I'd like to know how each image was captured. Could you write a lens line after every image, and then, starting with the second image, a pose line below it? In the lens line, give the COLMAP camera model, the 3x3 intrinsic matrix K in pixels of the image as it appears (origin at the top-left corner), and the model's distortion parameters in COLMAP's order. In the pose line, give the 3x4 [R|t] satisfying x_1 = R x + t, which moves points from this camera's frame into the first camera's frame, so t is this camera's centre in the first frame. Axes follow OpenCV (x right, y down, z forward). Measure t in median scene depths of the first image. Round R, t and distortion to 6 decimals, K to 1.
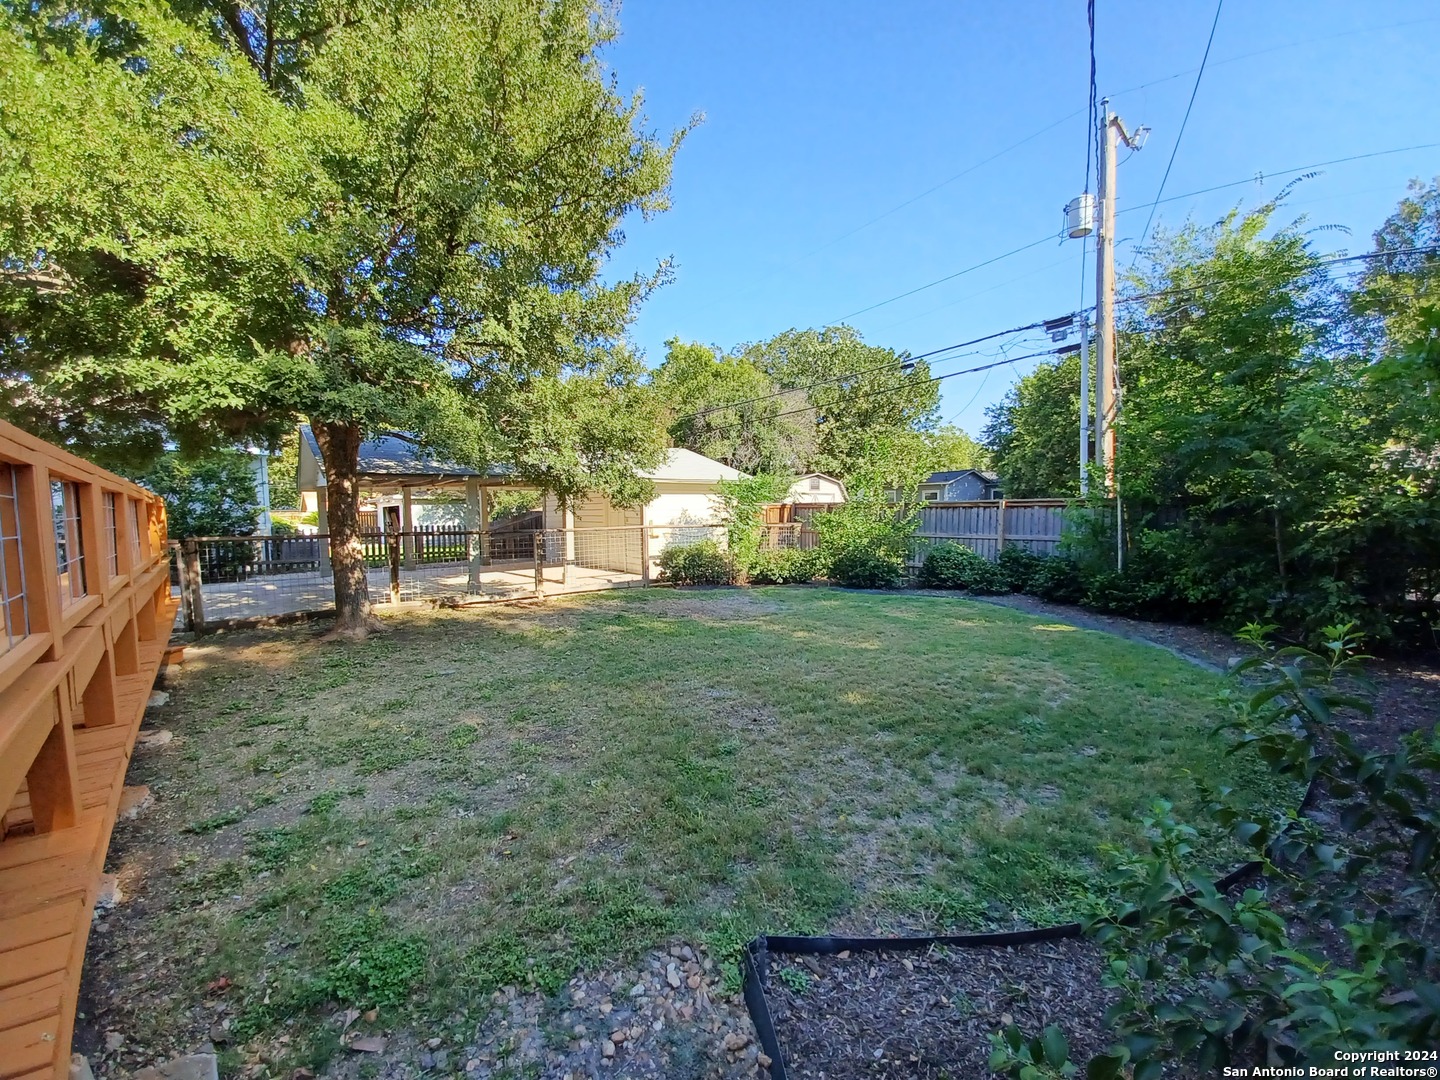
lens RADIAL K [[589.8, 0, 726.0], [0, 589.8, 551.2], [0, 0, 1]] dist [-0.012297, -0.001910]
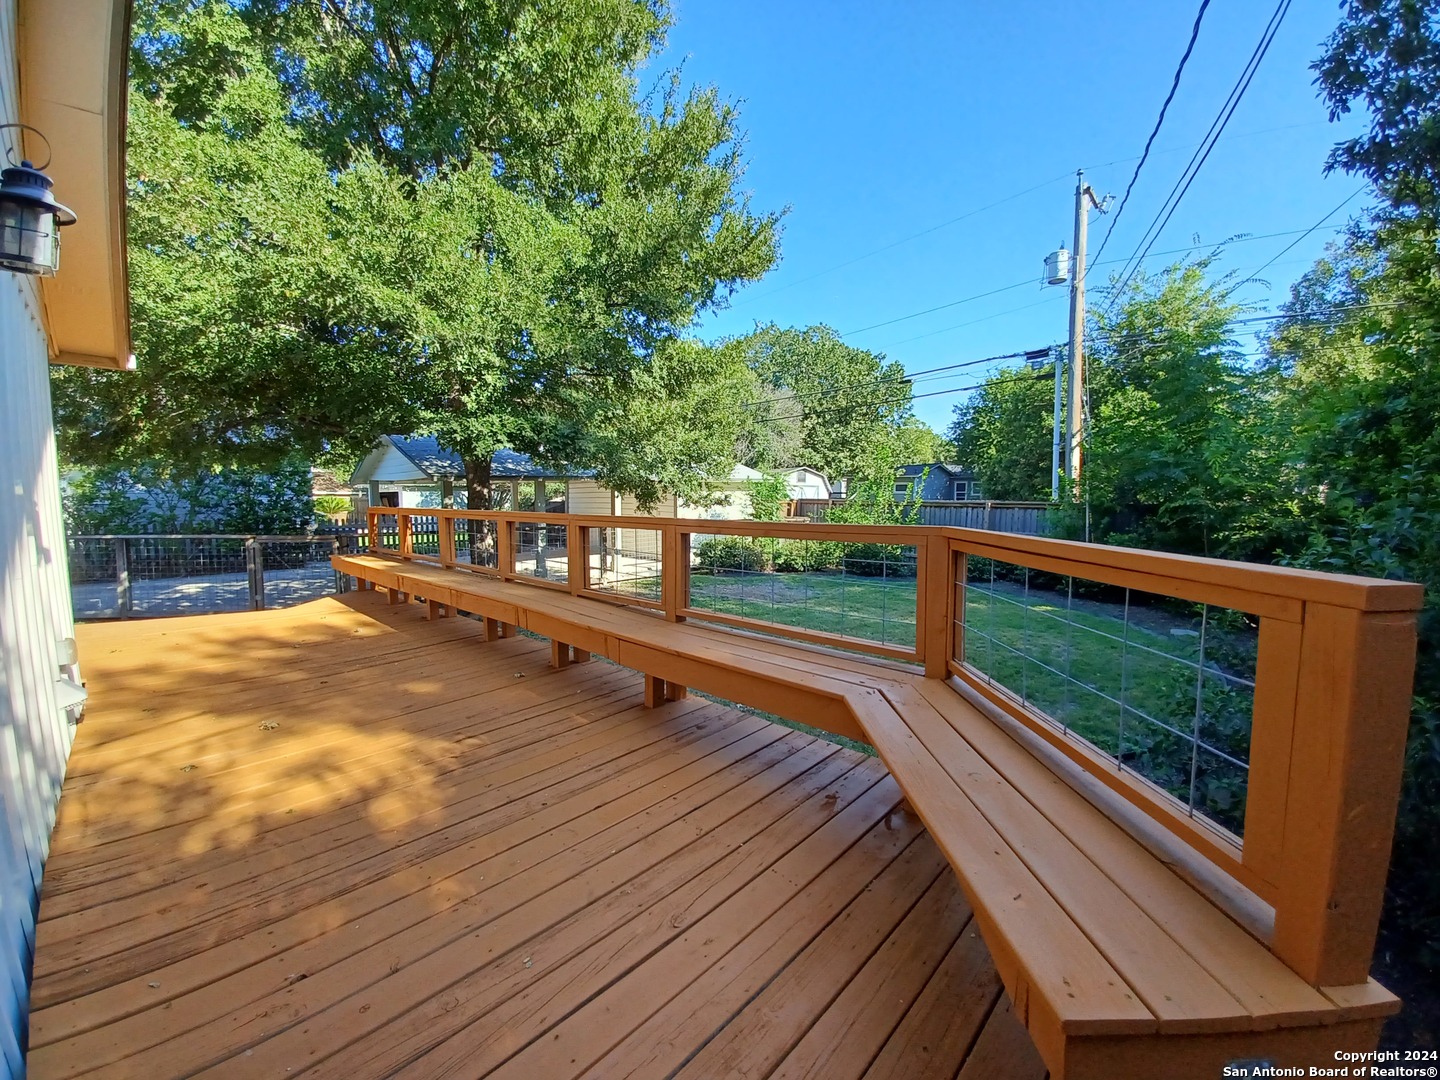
lens RADIAL K [[589.8, 0, 725.6], [0, 589.8, 546.1], [0, 0, 1]] dist [-0.012297, -0.001910]
pose [[0.997404, 0.005226, 0.071814, -0.140565], [-0.006618, 0.999795, 0.019154, -0.015843], [-0.071699, -0.019580, 0.997234, -0.145444]]
